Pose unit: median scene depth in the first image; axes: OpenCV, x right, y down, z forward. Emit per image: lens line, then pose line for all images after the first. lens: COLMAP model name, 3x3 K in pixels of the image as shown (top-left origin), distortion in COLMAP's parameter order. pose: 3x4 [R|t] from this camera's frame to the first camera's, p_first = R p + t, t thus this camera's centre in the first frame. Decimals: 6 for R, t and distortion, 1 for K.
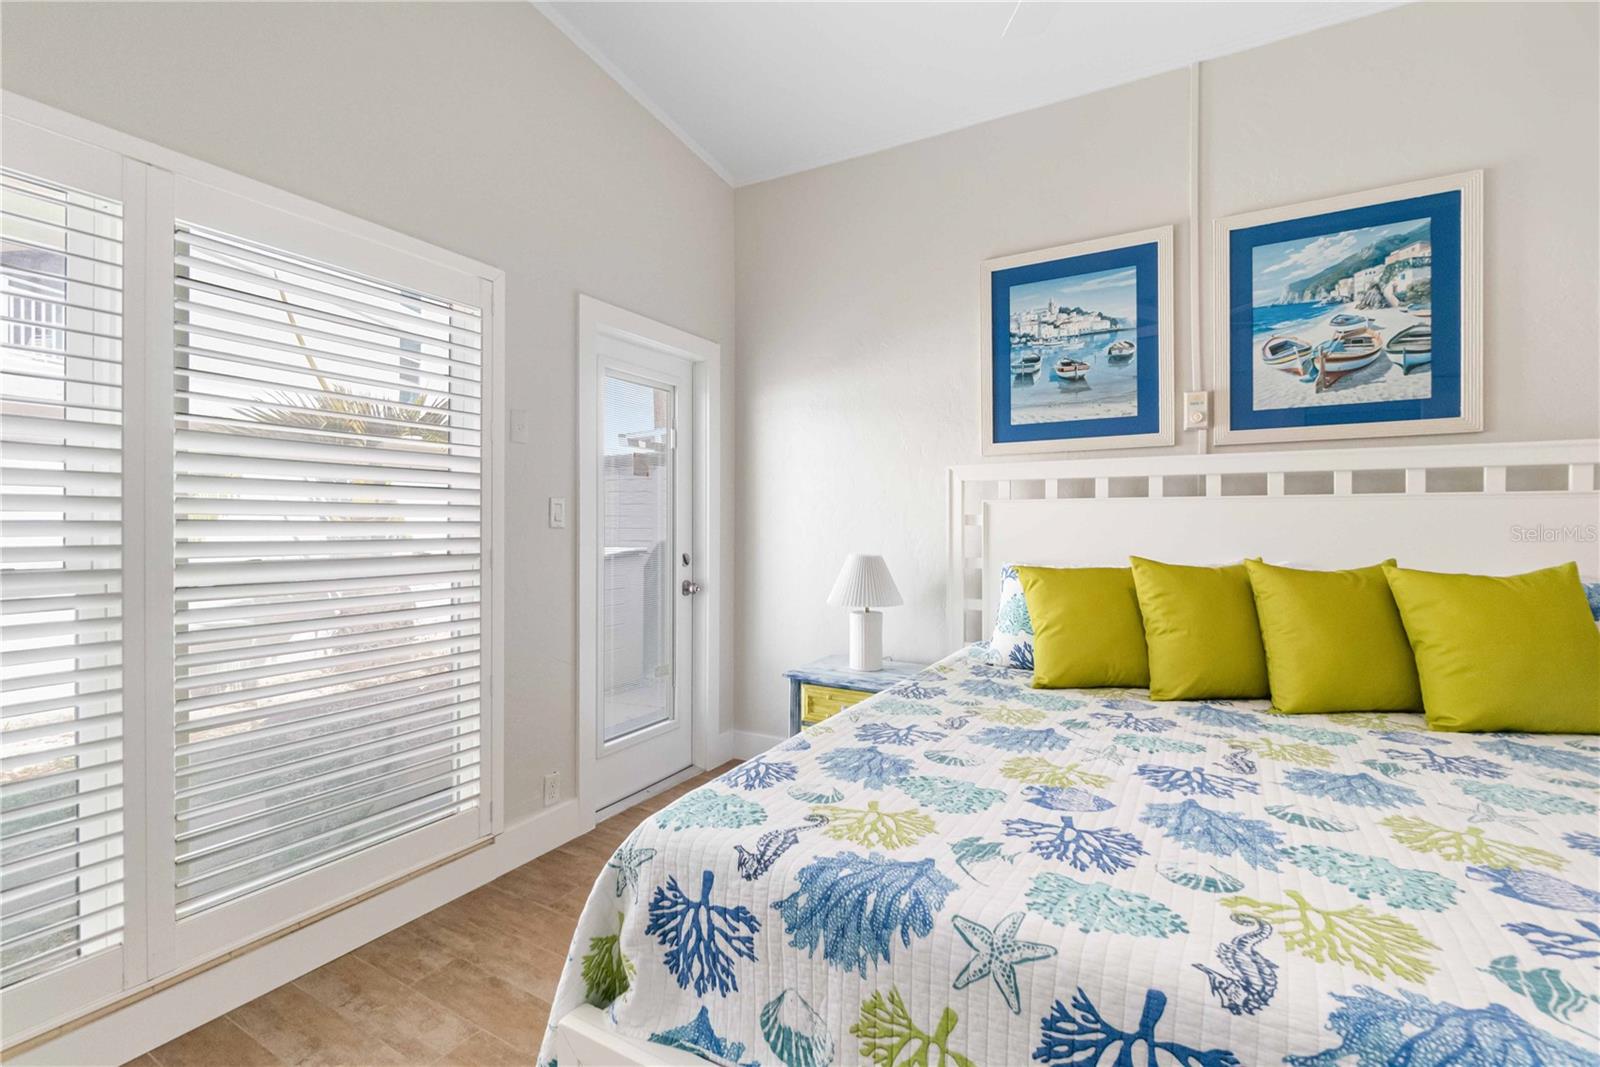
lens RADIAL K [[719.5, 0, 804.3], [0, 719.5, 525.5], [0, 0, 1]] dist [-0.000335, 0.000651]
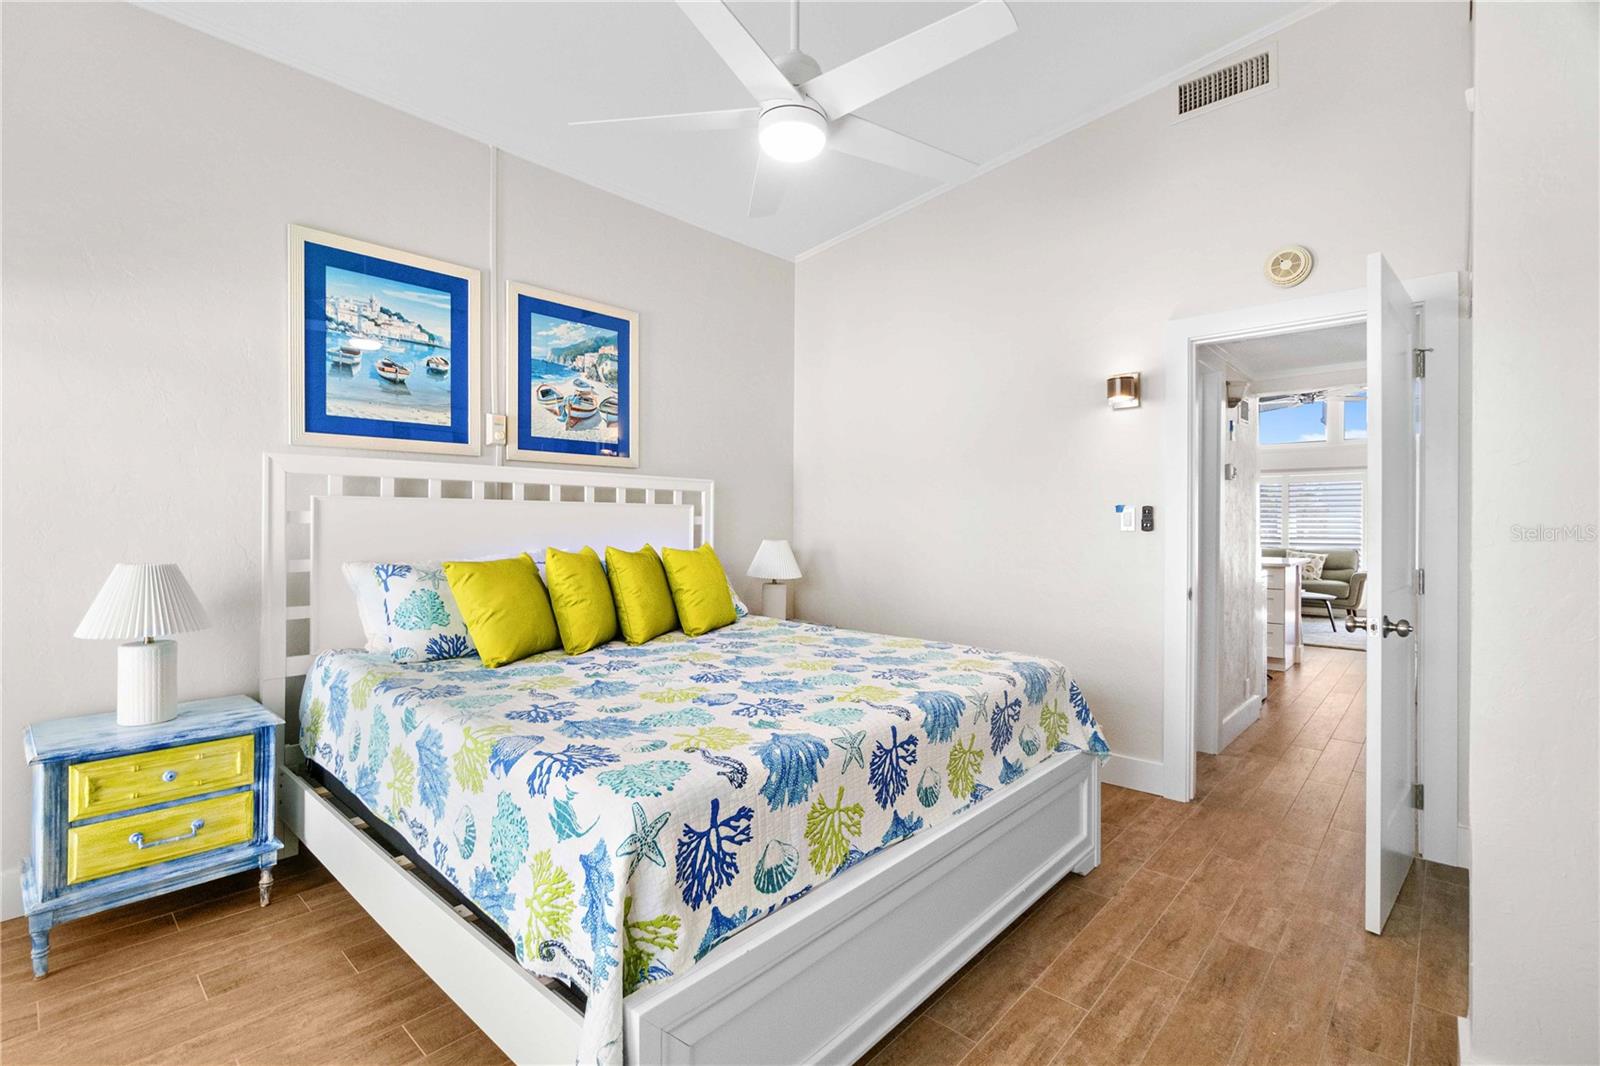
lens RADIAL K [[731.9, 0, 777.4], [0, 731.9, 523.3], [0, 0, 1]] dist [-0.003092, -0.000242]
pose [[0.219738, -0.001659, 0.975557, -0.594698], [-0.000965, 0.999998, 0.001918, -0.002915], [-0.975558, -0.001363, 0.219736, 0.266818]]
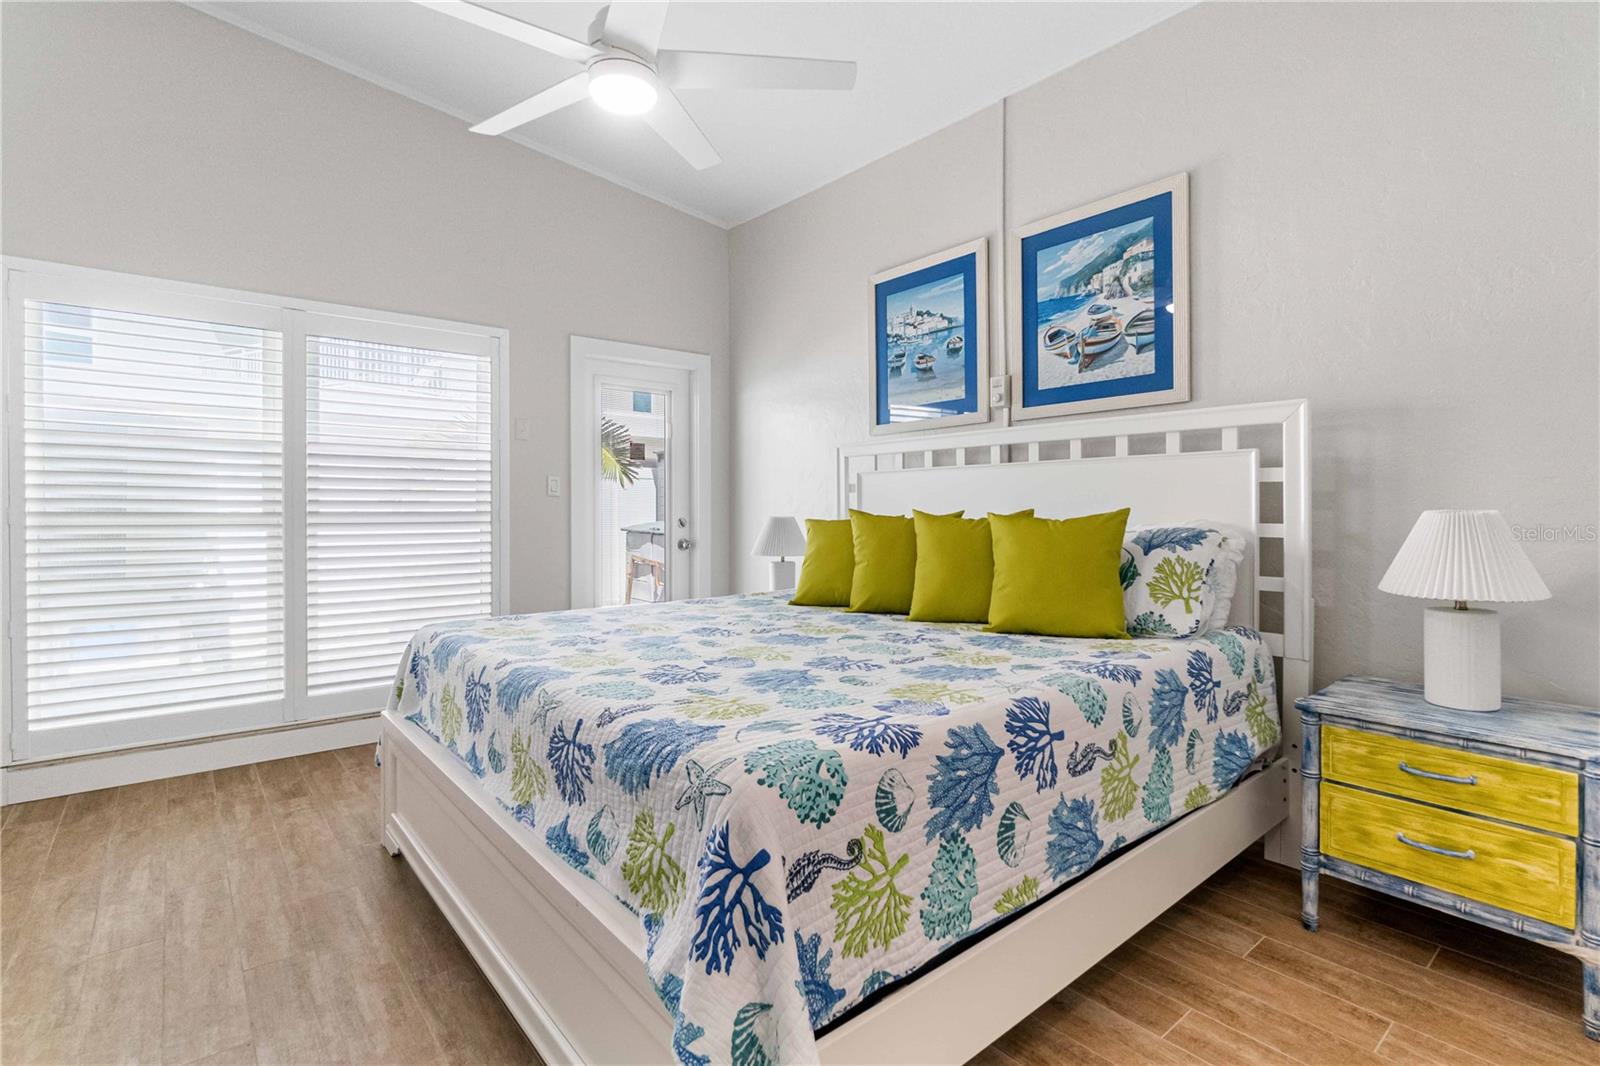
lens RADIAL K [[759.4, 0, 795.3], [0, 759.4, 510.5], [0, 0, 1]] dist [-0.008711, -0.000012]
pose [[0.938637, -0.002964, -0.344895, 0.686970], [0.001945, 0.999993, -0.003303, 0.040561], [0.344902, 0.002429, 0.938635, -0.302755]]
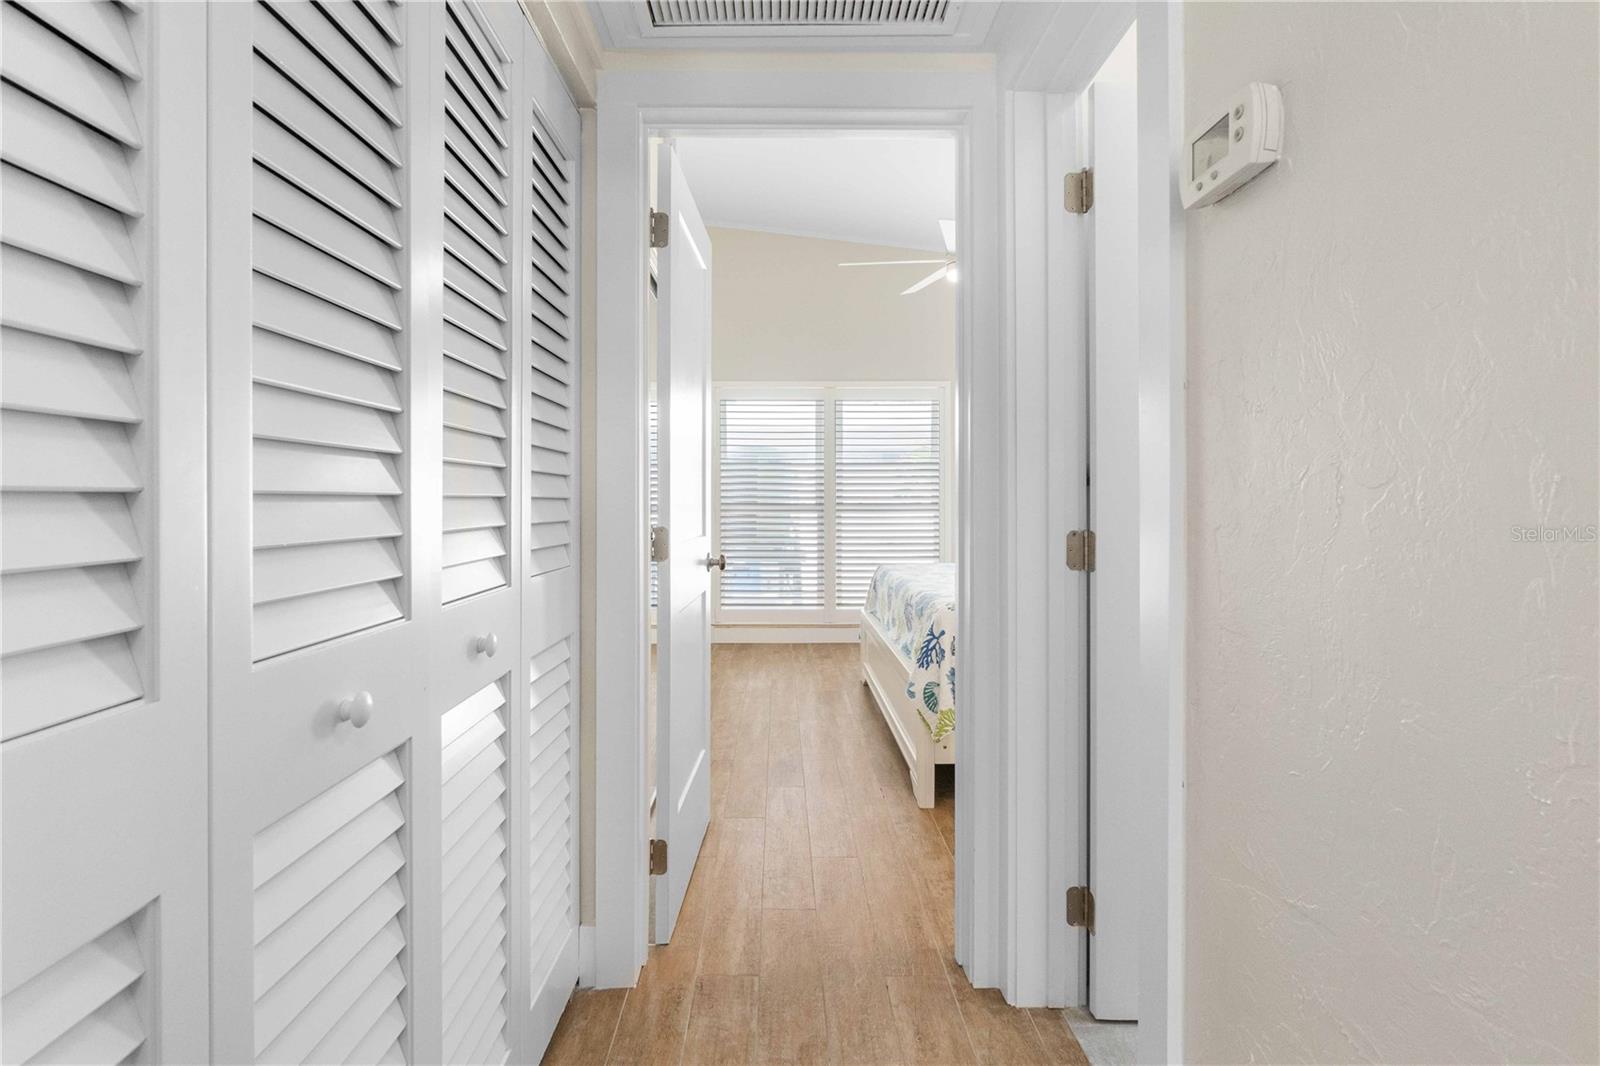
lens RADIAL K [[773.4, 0, 772.9], [0, 773.4, 489.4], [0, 0, 1]] dist [-0.011161, 0.000078]
pose [[0.497669, -0.019340, -0.867151, 1.396862], [0.001079, 0.999764, -0.021678, 0.044763], [0.867366, 0.009853, 0.497573, -0.703267]]
